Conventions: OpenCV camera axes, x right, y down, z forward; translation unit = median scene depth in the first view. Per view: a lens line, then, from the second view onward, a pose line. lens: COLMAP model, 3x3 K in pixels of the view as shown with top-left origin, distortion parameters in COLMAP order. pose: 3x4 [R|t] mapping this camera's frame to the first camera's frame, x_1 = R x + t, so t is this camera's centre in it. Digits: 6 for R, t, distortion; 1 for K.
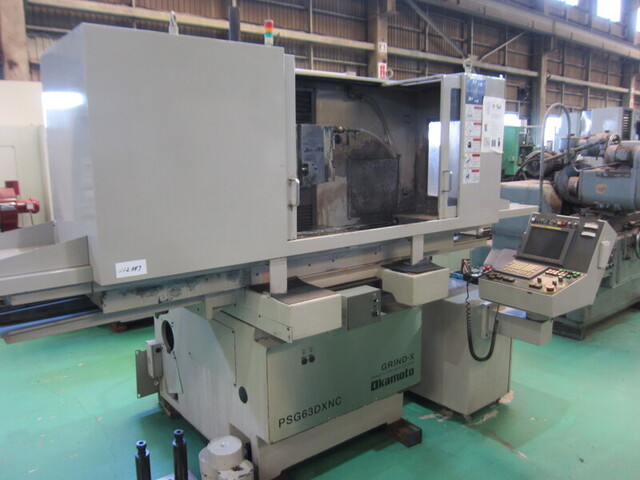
lens RADIAL K [[518.9, 0, 320.0], [0, 518.9, 240.0], [0, 0, 1]] dist [-0.050112, 0.000971]
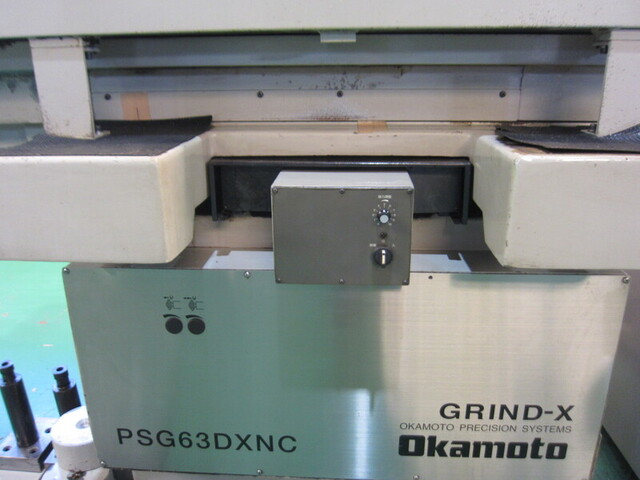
lens RADIAL K [[518.9, 0, 320.0], [0, 518.9, 240.0], [0, 0, 1]] dist [-0.050112, 0.000971]
pose [[0.746601, 0.216409, -0.629090, 0.280105], [-0.111100, 0.972892, 0.202825, 0.071079], [0.655930, -0.081537, 0.750405, 0.738966]]
